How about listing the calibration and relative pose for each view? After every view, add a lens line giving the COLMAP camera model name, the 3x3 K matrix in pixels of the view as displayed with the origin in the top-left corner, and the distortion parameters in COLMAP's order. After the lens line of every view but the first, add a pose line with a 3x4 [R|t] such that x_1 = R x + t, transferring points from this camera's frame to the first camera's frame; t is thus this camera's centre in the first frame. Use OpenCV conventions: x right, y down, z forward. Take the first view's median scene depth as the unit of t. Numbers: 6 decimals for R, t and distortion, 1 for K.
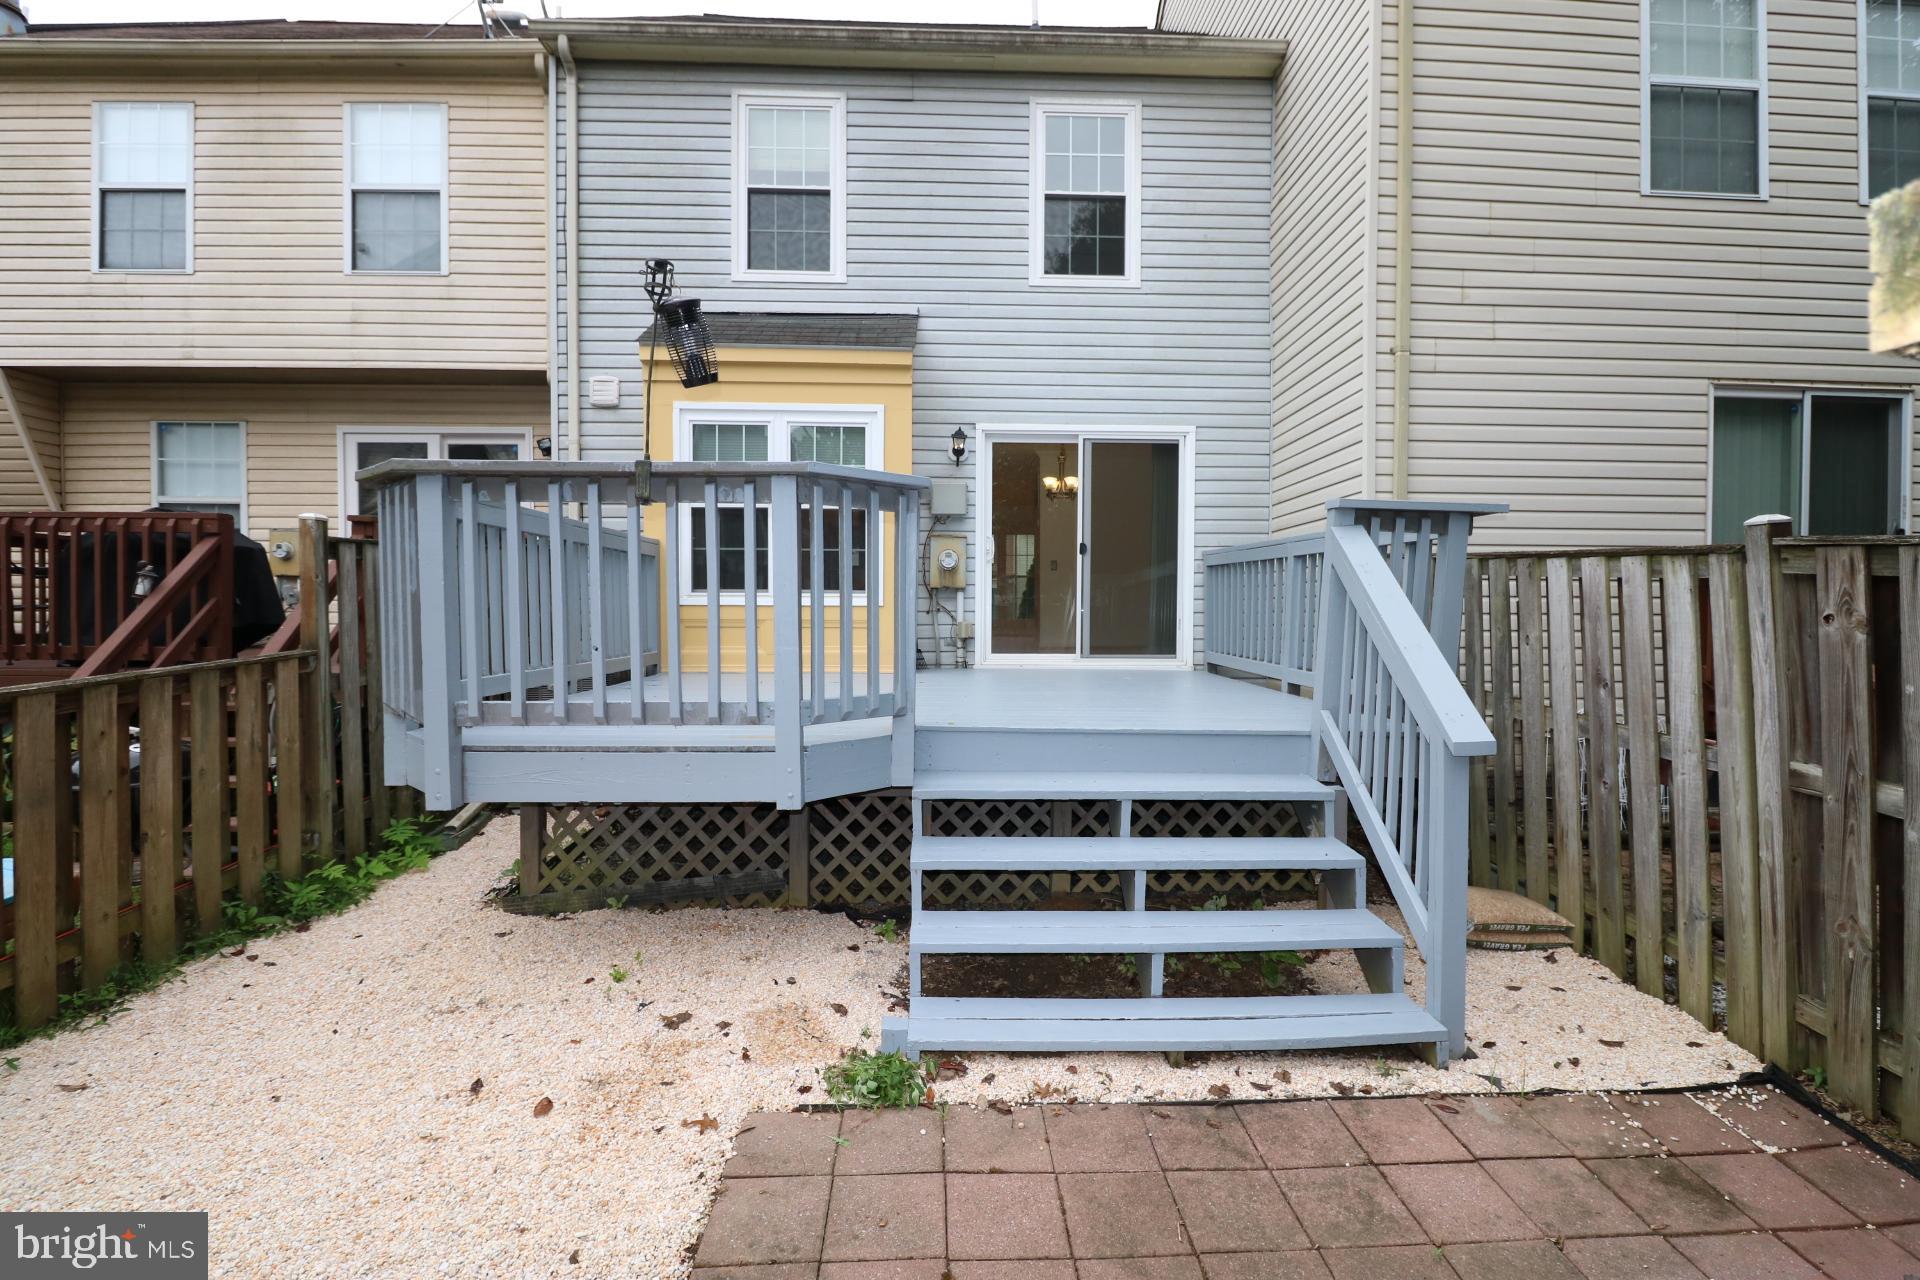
lens RADIAL K [[899.1, 0, 976.7], [0, 899.1, 631.8], [0, 0, 1]] dist [-0.006140, -0.008483]
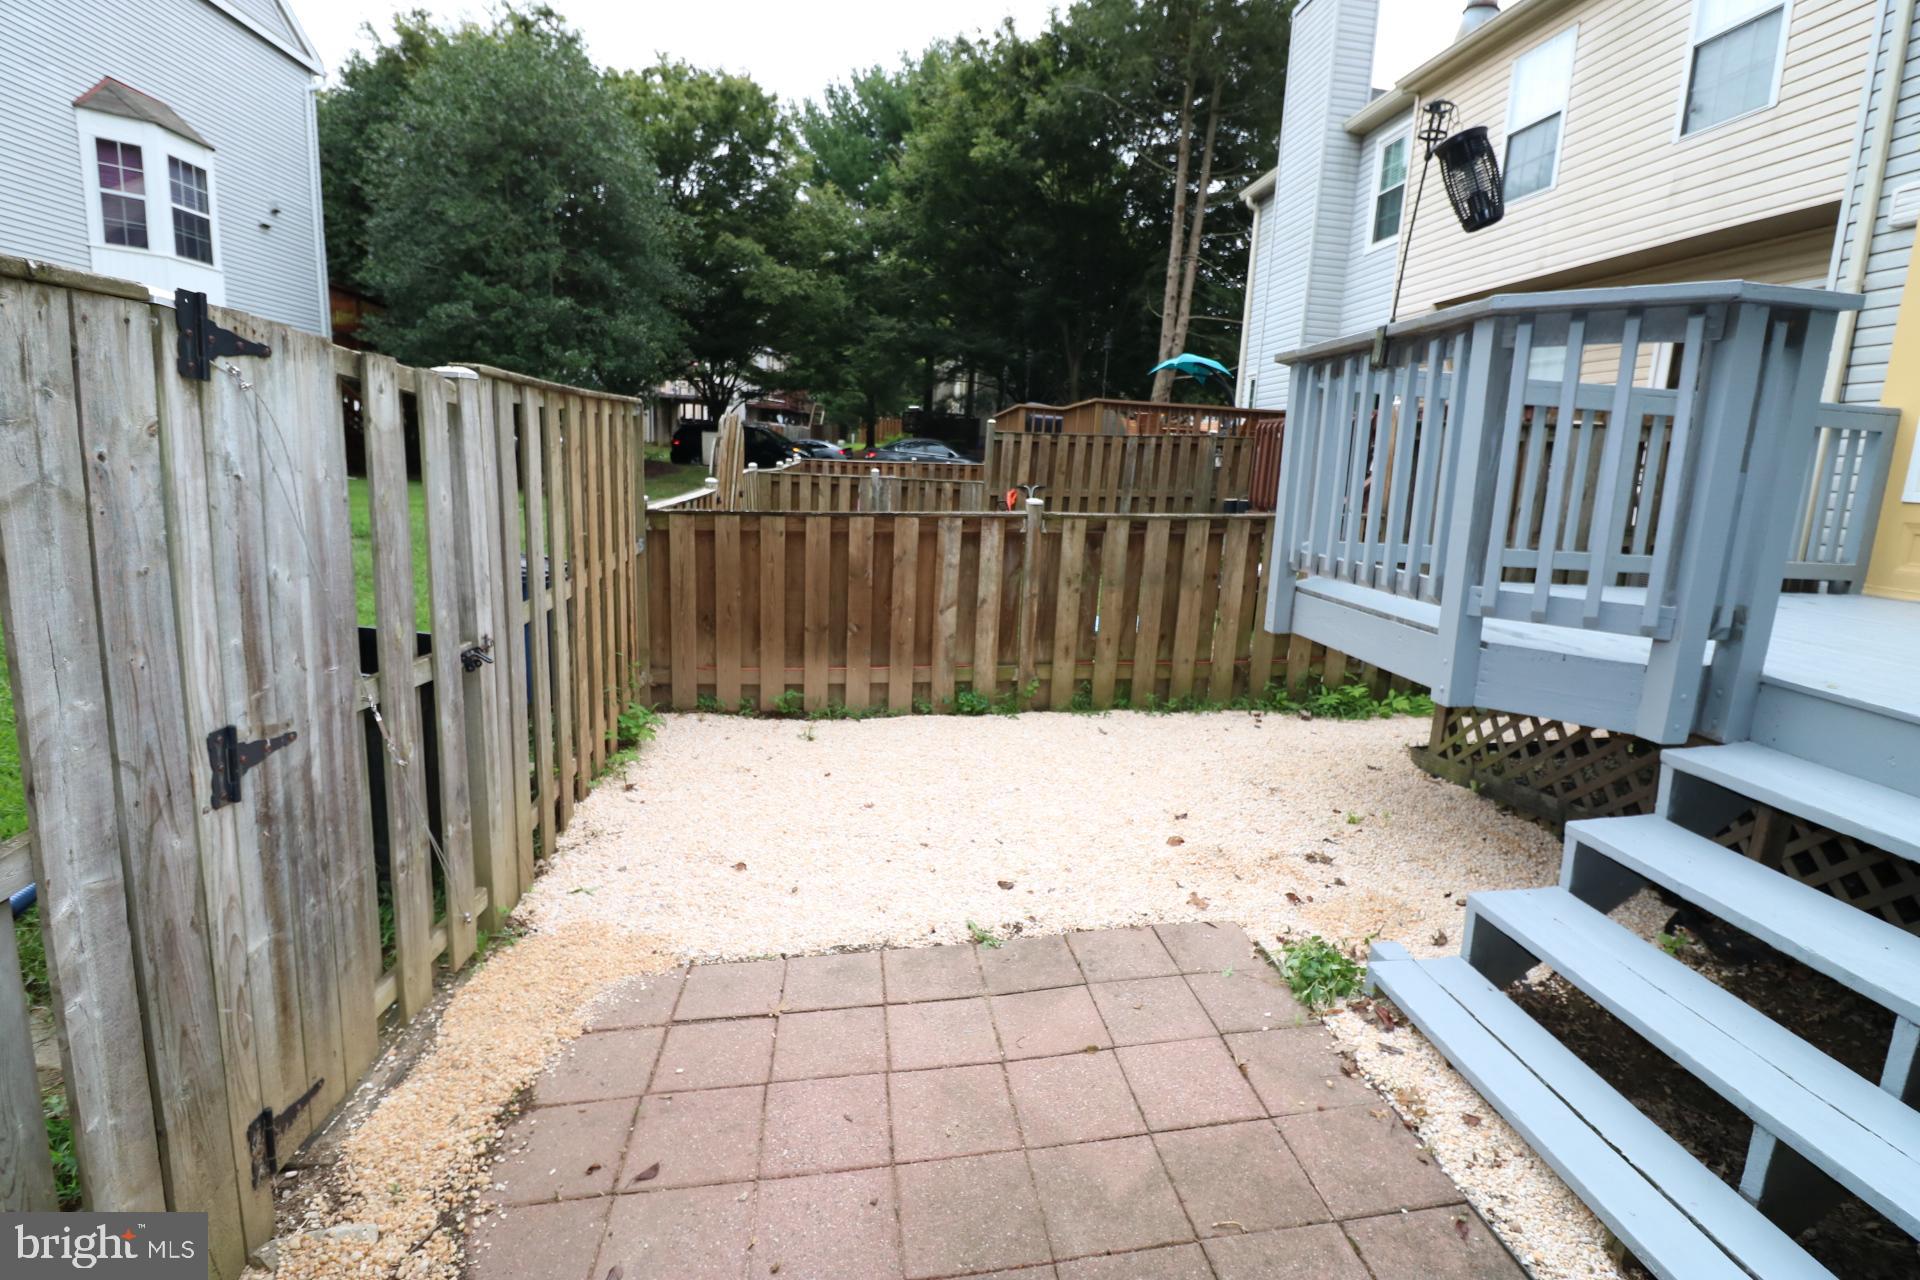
lens RADIAL K [[899.1, 0, 970.4], [0, 899.1, 636.6], [0, 0, 1]] dist [-0.006140, -0.008483]
pose [[0.084018, 0.189214, -0.978335, 0.607033], [-0.076580, 0.980129, 0.182984, 0.003871], [0.993517, 0.059547, 0.096838, 0.435726]]
